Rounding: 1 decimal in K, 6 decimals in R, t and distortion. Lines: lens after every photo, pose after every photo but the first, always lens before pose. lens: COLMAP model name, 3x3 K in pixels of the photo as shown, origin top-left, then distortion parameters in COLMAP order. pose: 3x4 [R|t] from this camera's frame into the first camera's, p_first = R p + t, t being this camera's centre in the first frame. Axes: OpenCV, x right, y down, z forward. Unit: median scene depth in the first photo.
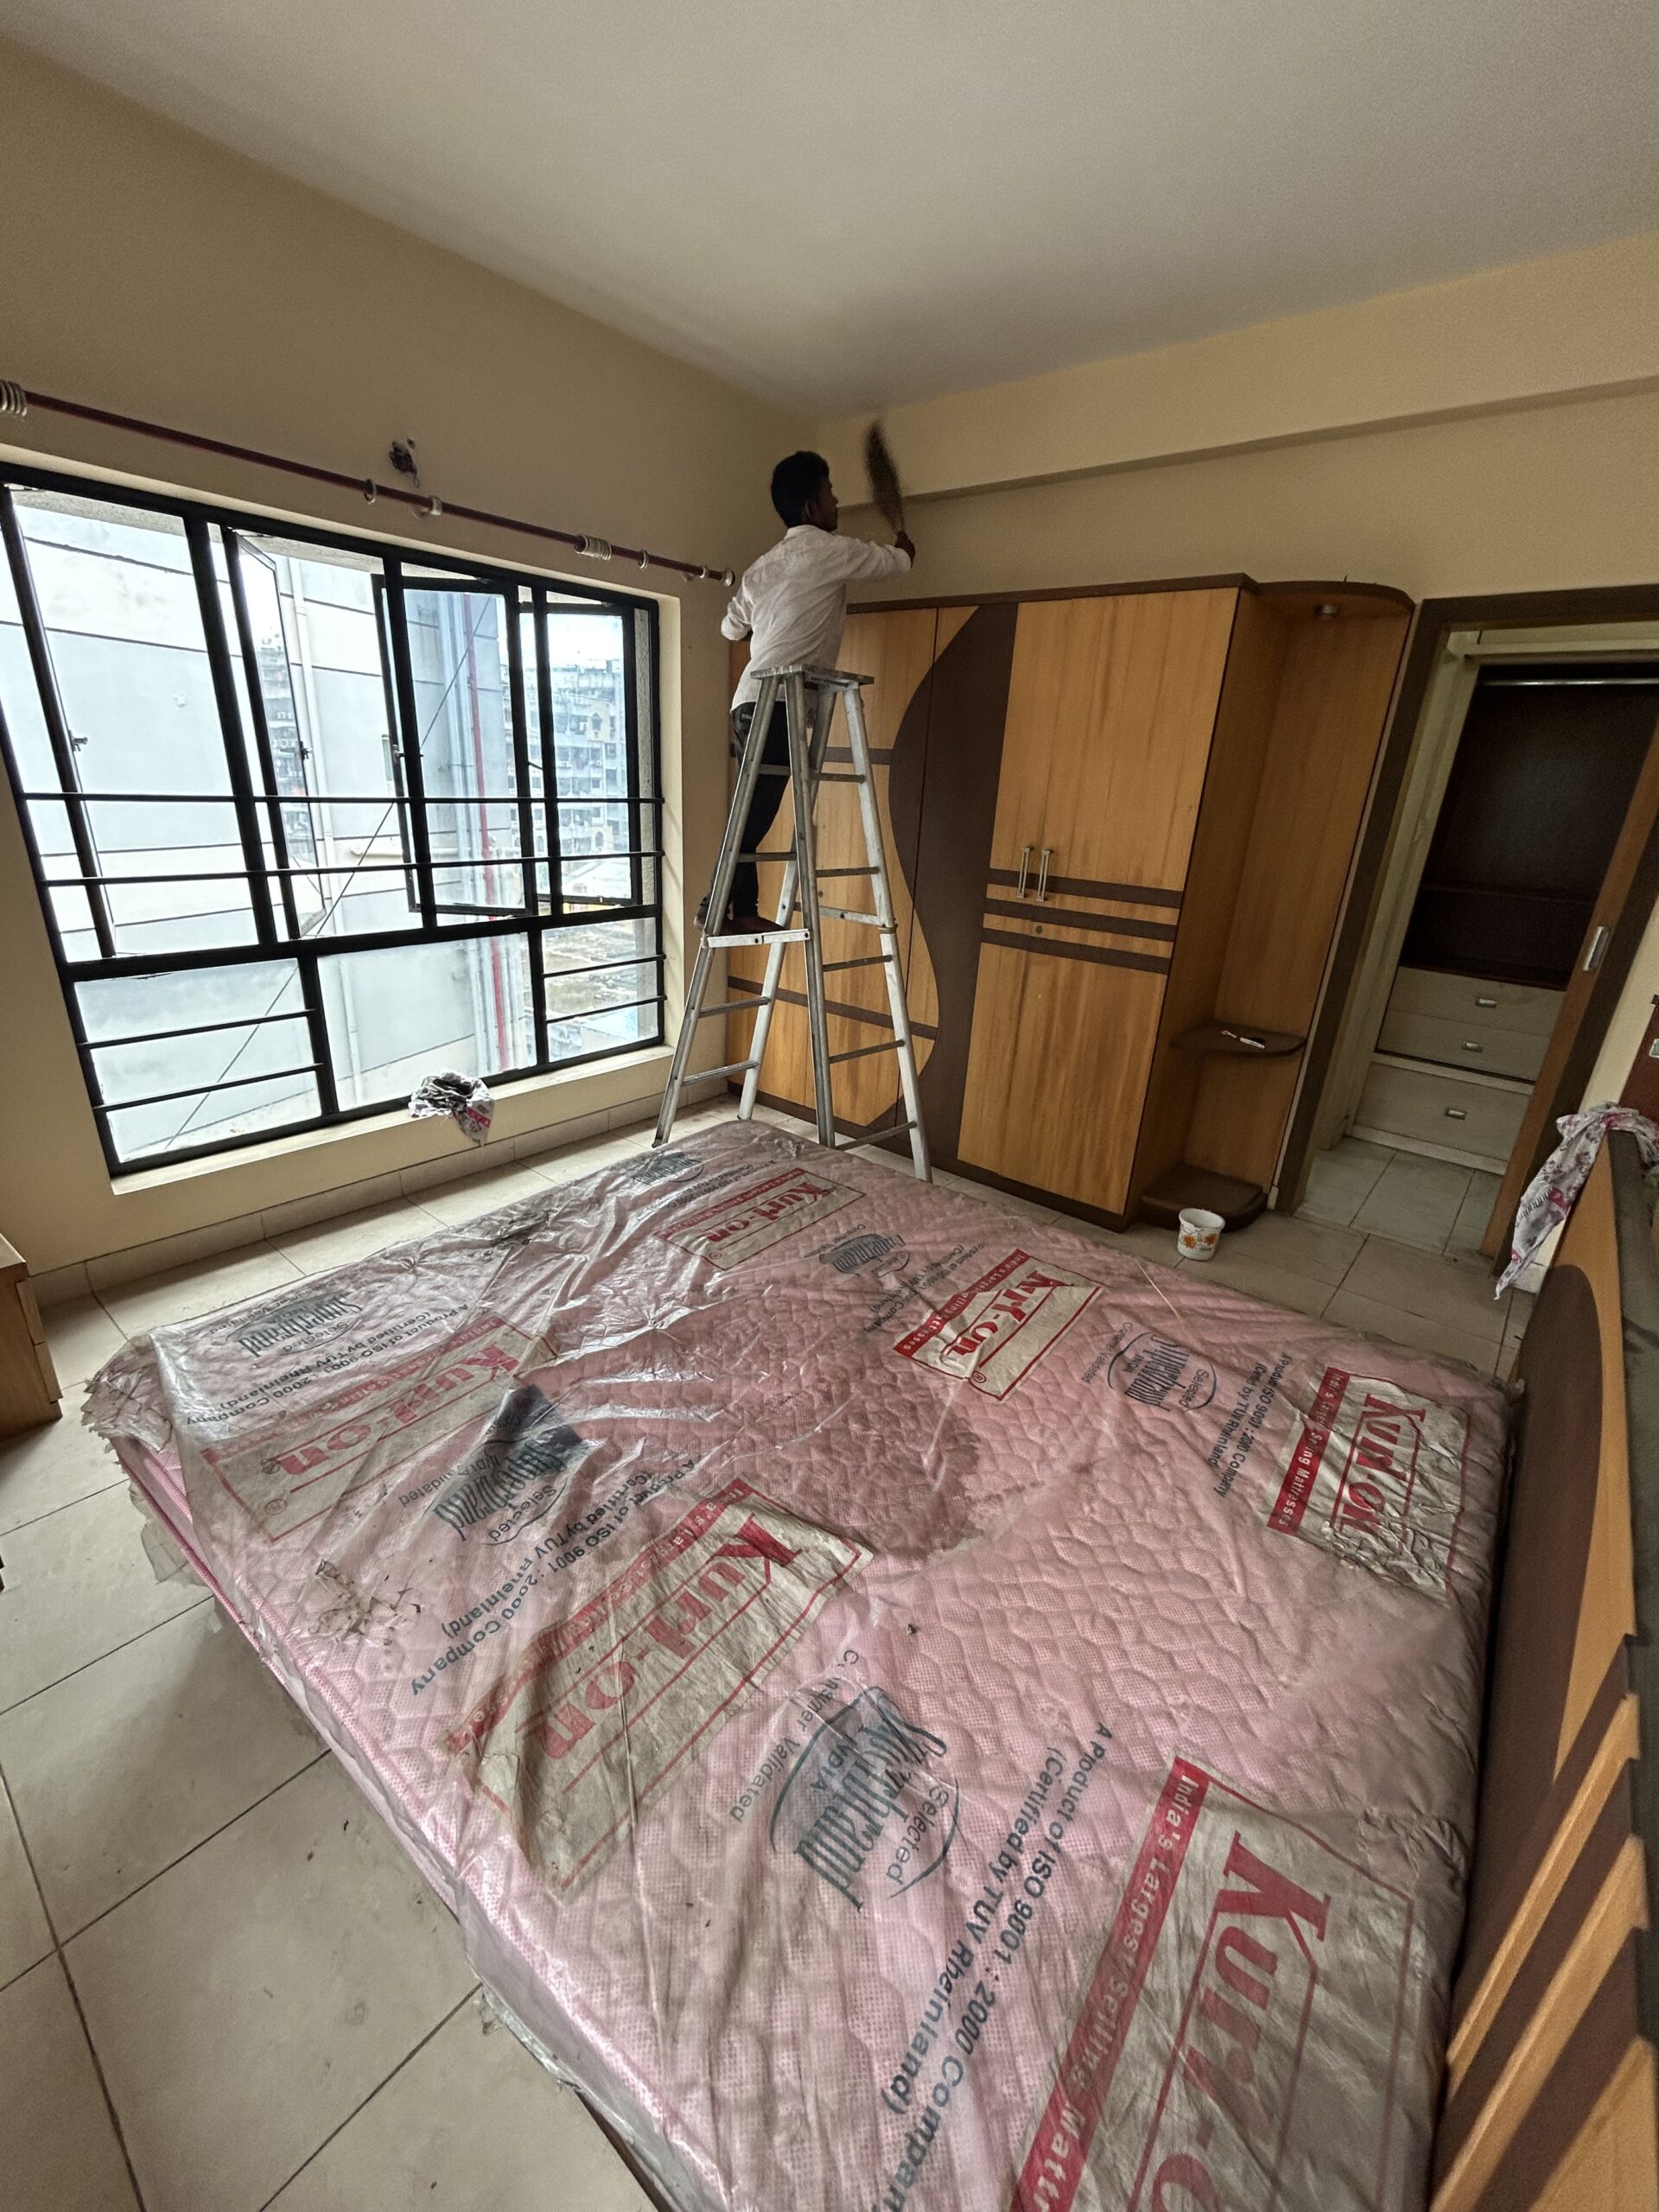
lens RADIAL K [[898.0, 0, 832.8], [0, 898.0, 1099.3], [0, 0, 1]] dist [-0.001763, -0.000103]
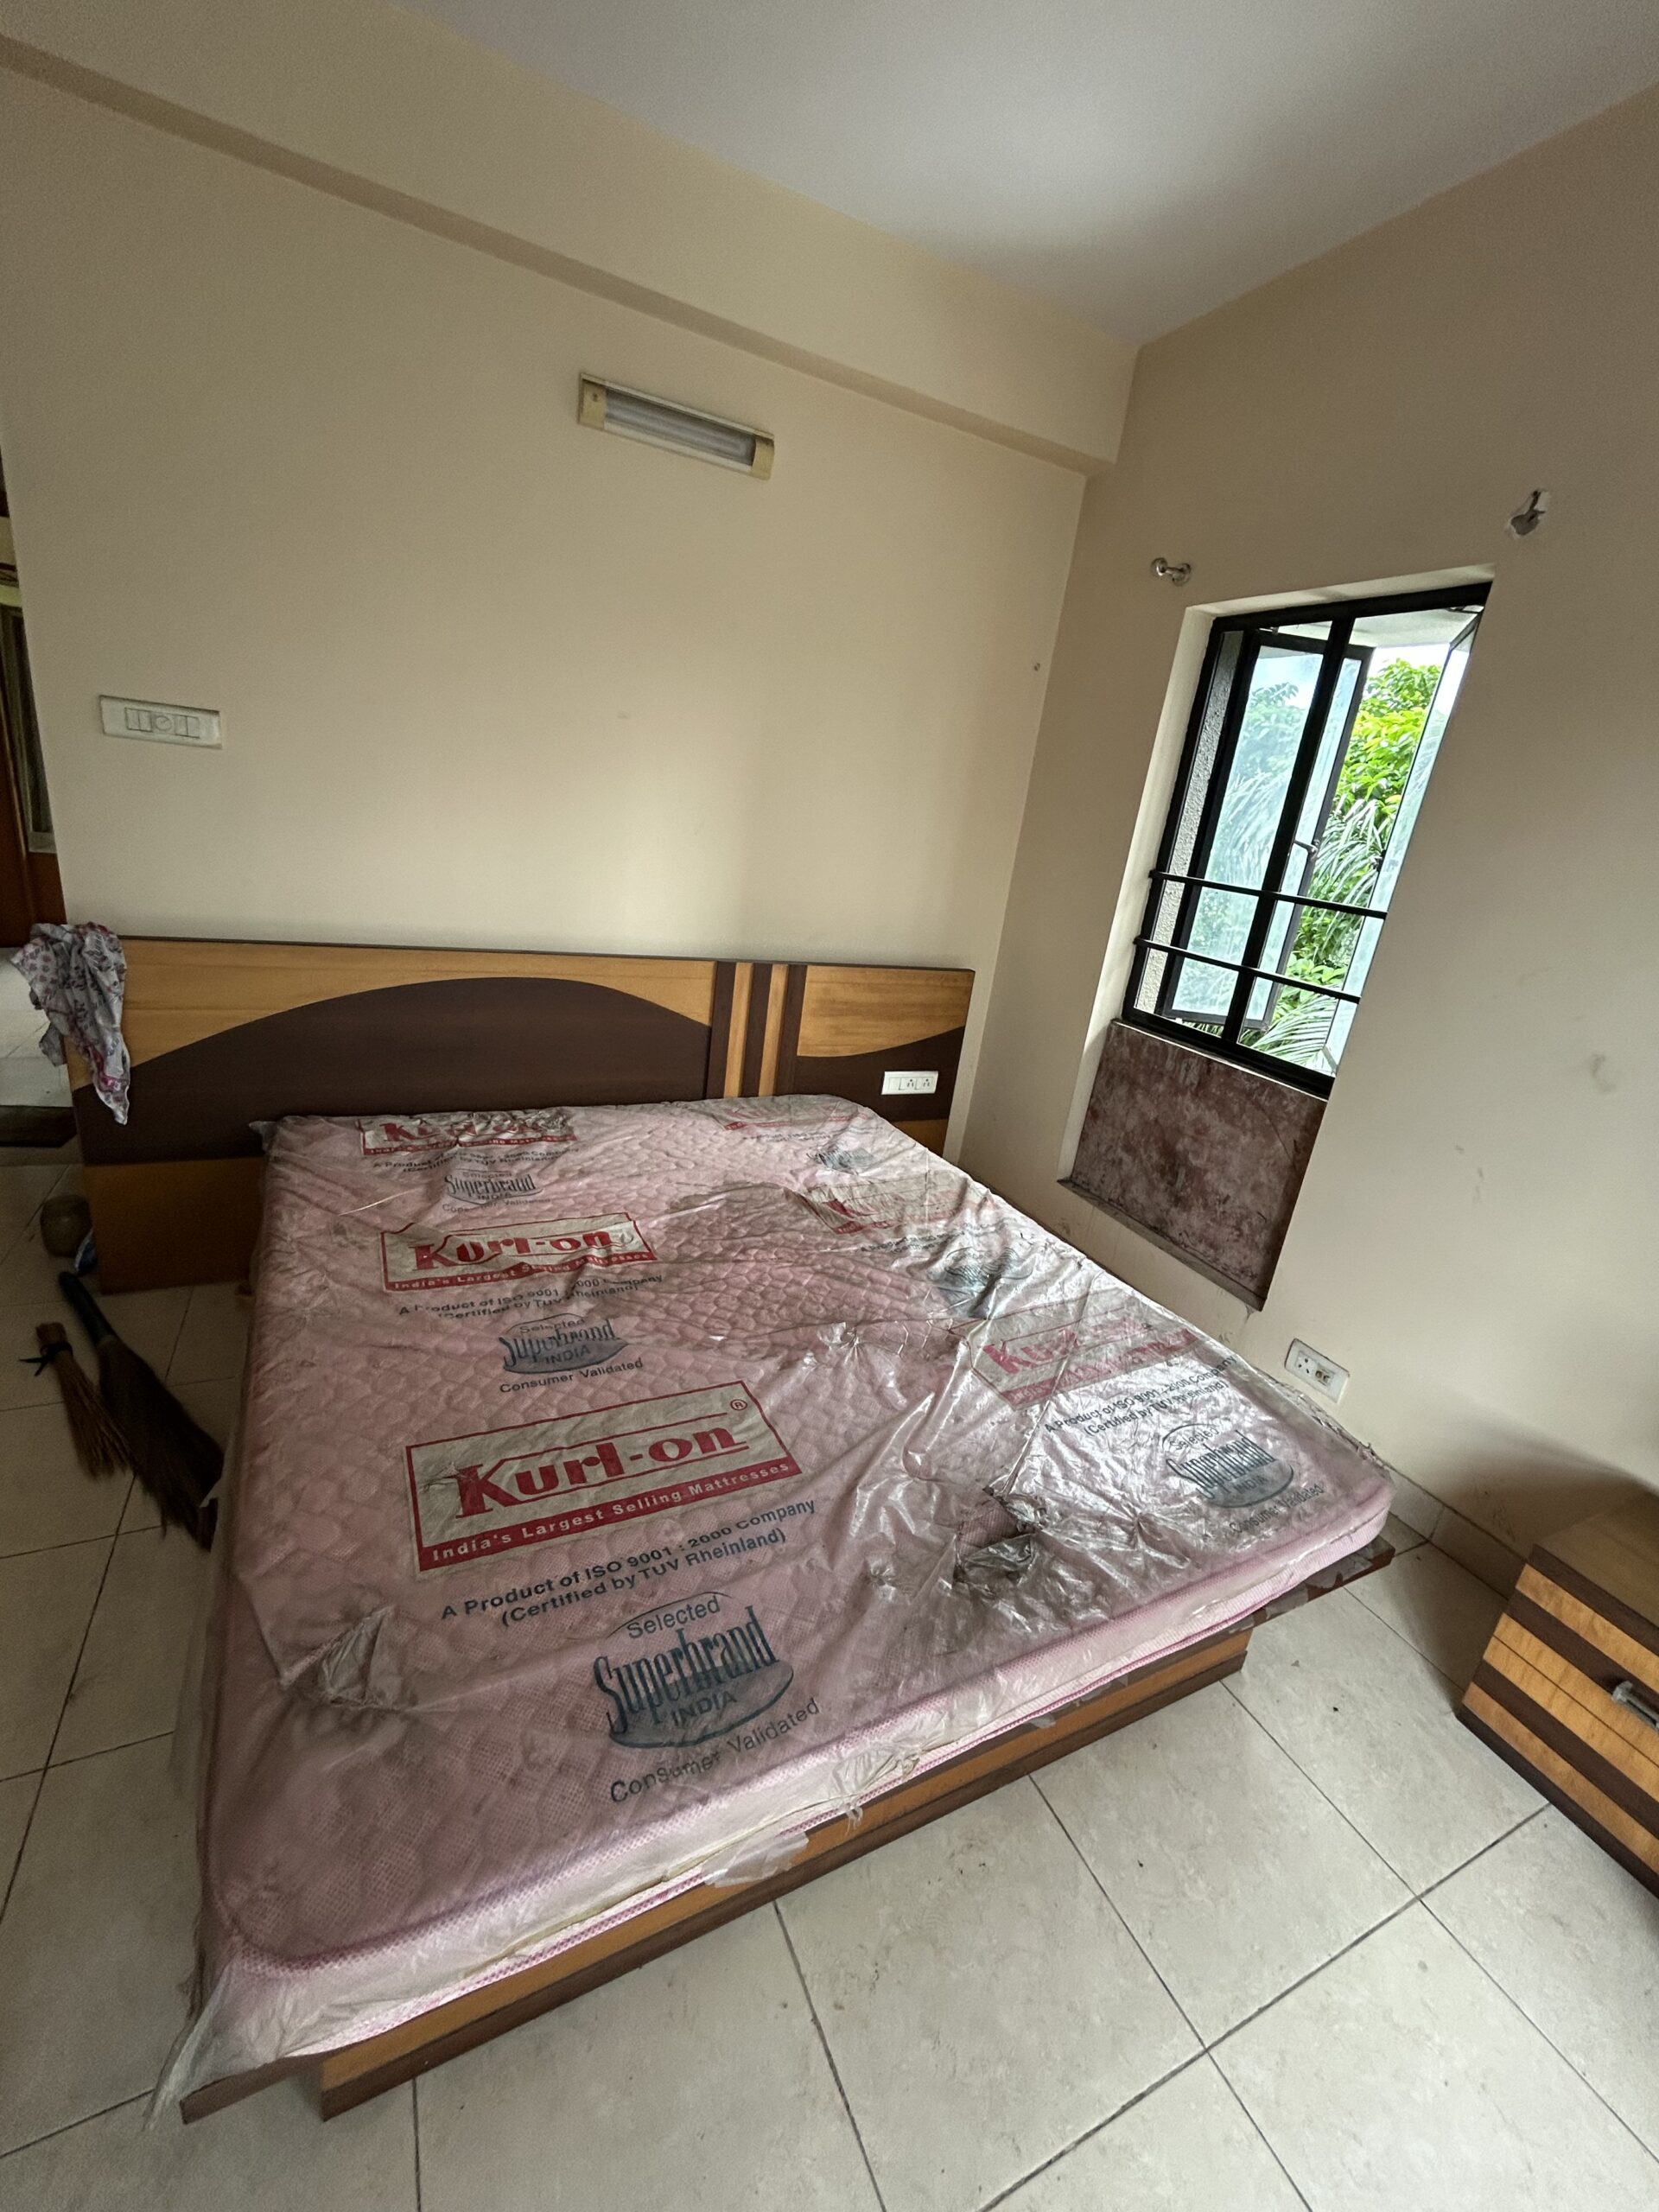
lens RADIAL K [[907.6, 0, 833.3], [0, 907.6, 1102.7], [0, 0, 1]] dist [0.001459, 0.000061]
pose [[-0.897277, -0.288237, 0.334384, -0.368559], [-0.022903, 0.786811, 0.616769, -0.468776], [-0.440873, 0.545754, -0.712589, 1.329992]]
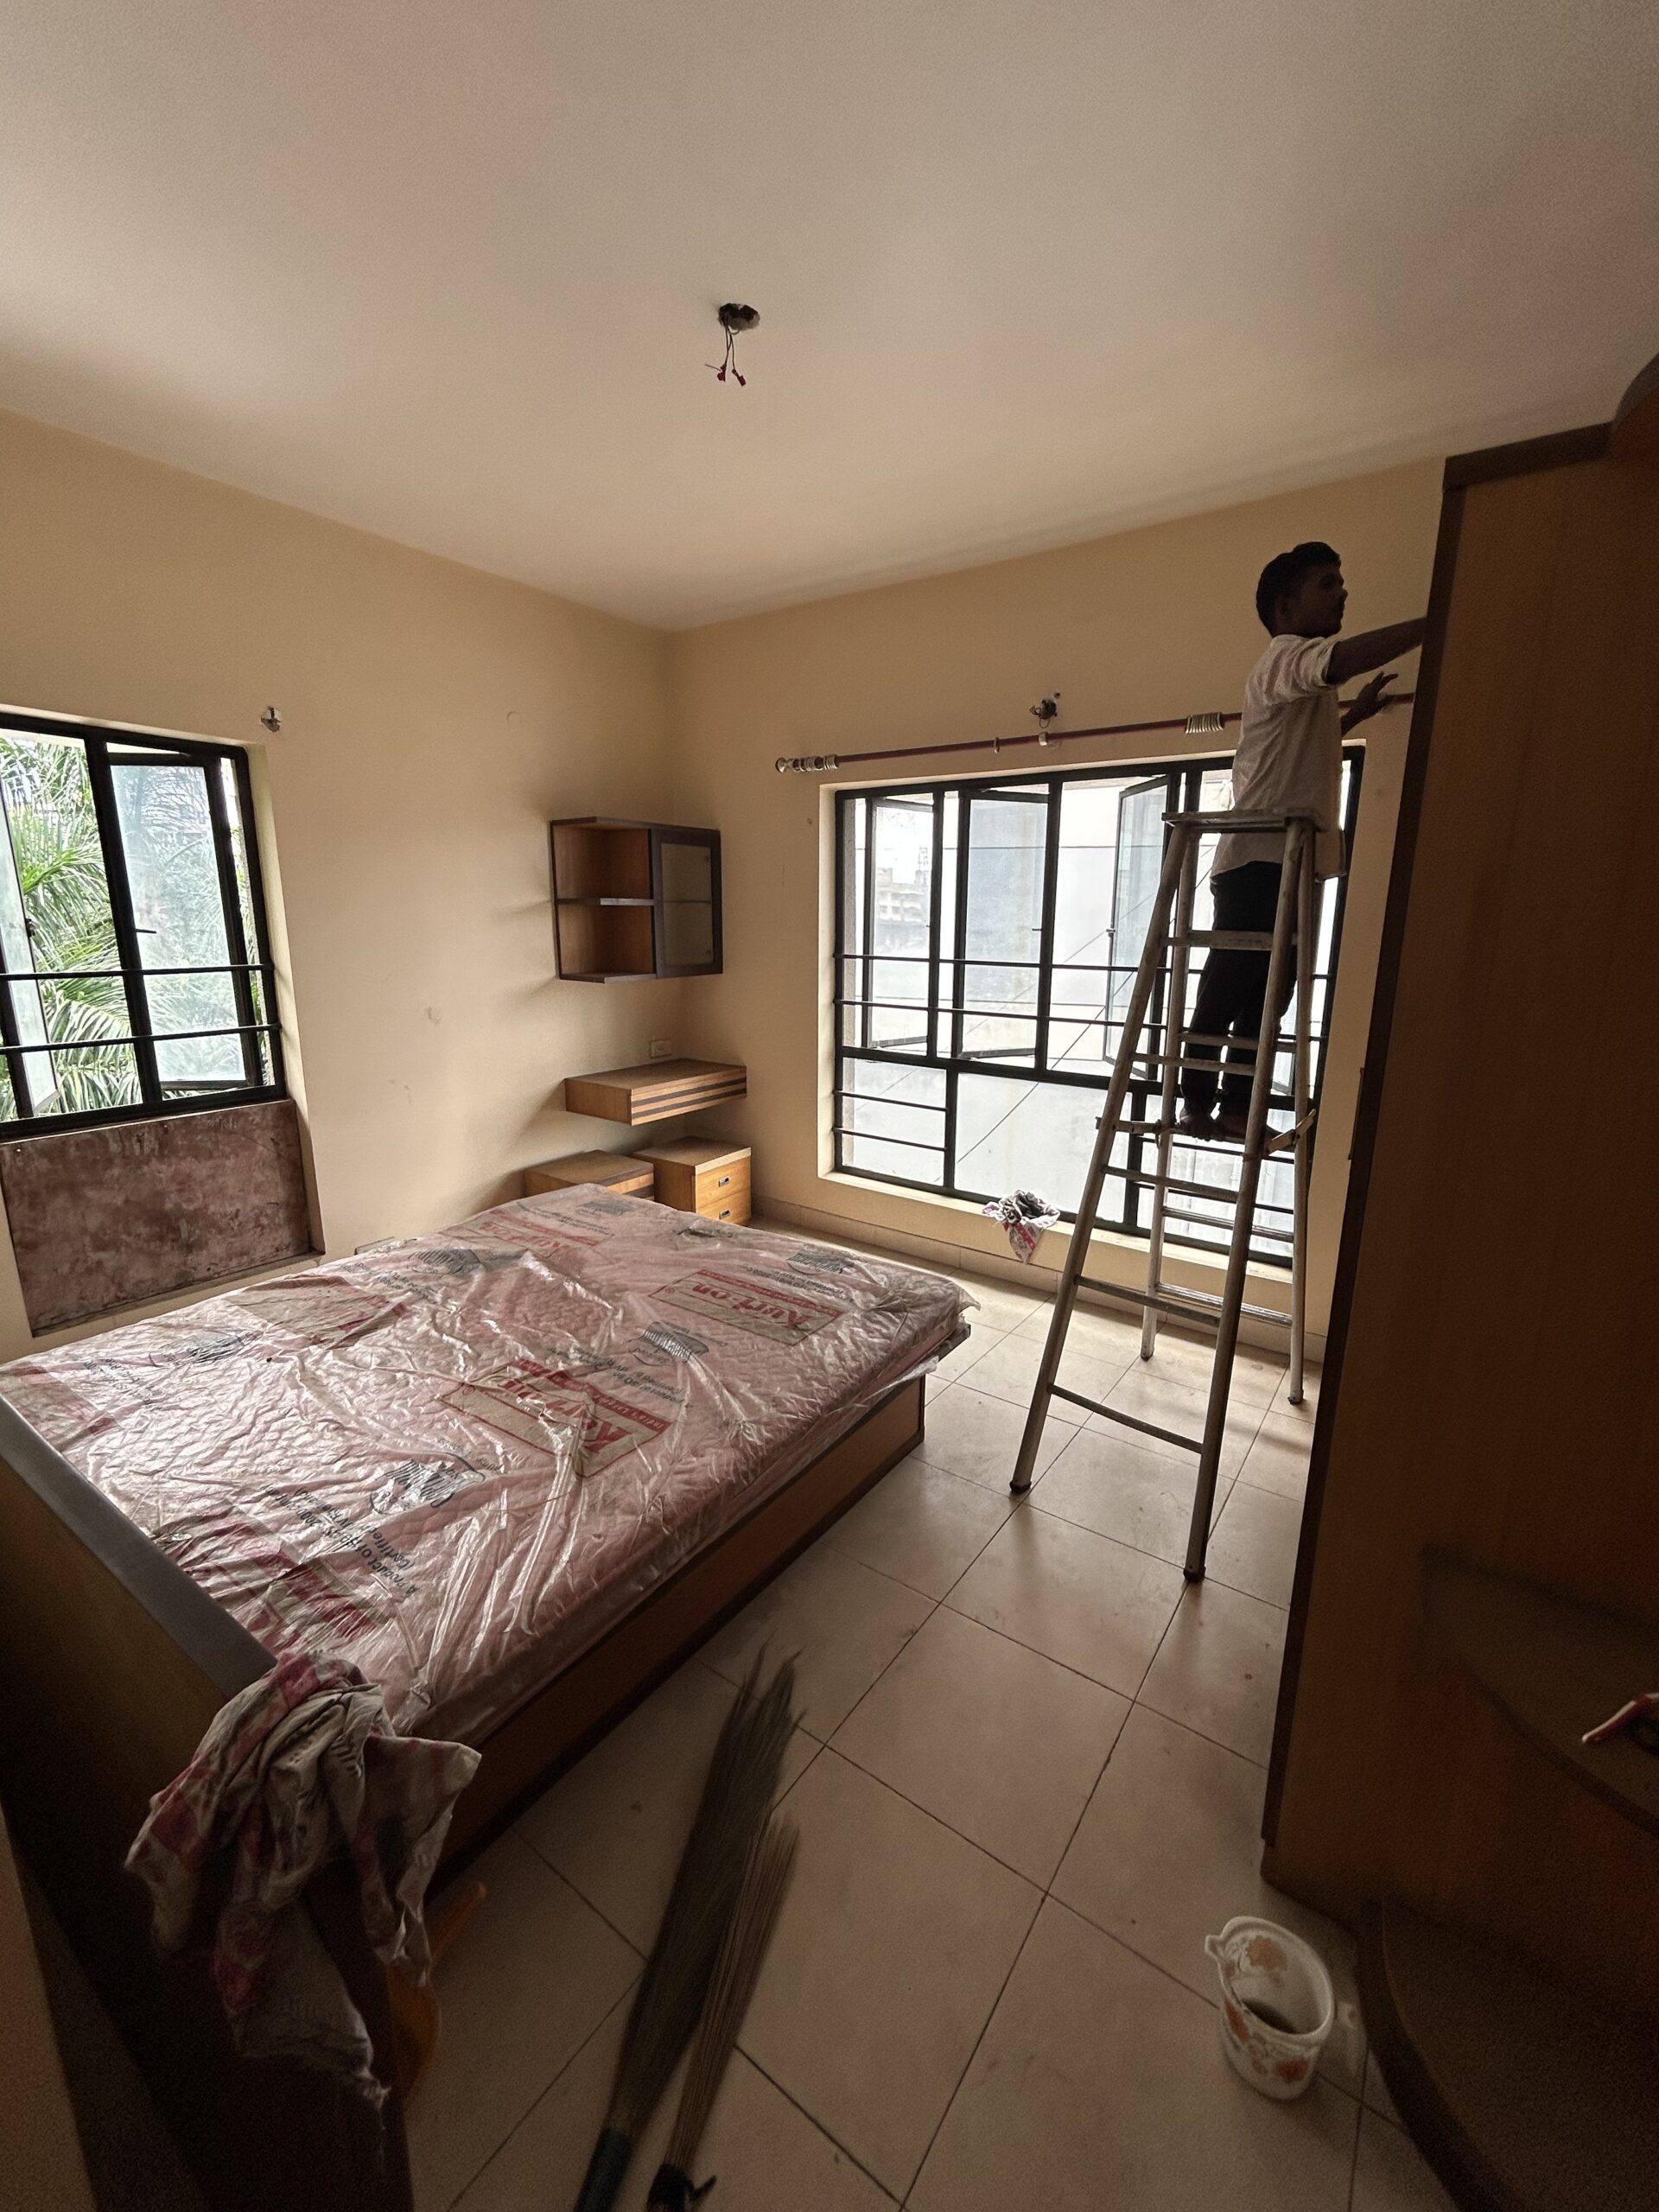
lens RADIAL K [[898.0, 0, 832.8], [0, 898.0, 1099.3], [0, 0, 1]] dist [-0.001763, -0.000103]
pose [[0.070322, 0.155945, -0.985259, 1.084776], [-0.350108, 0.928729, 0.122009, -0.312053], [0.934066, 0.336367, 0.119908, 0.950706]]
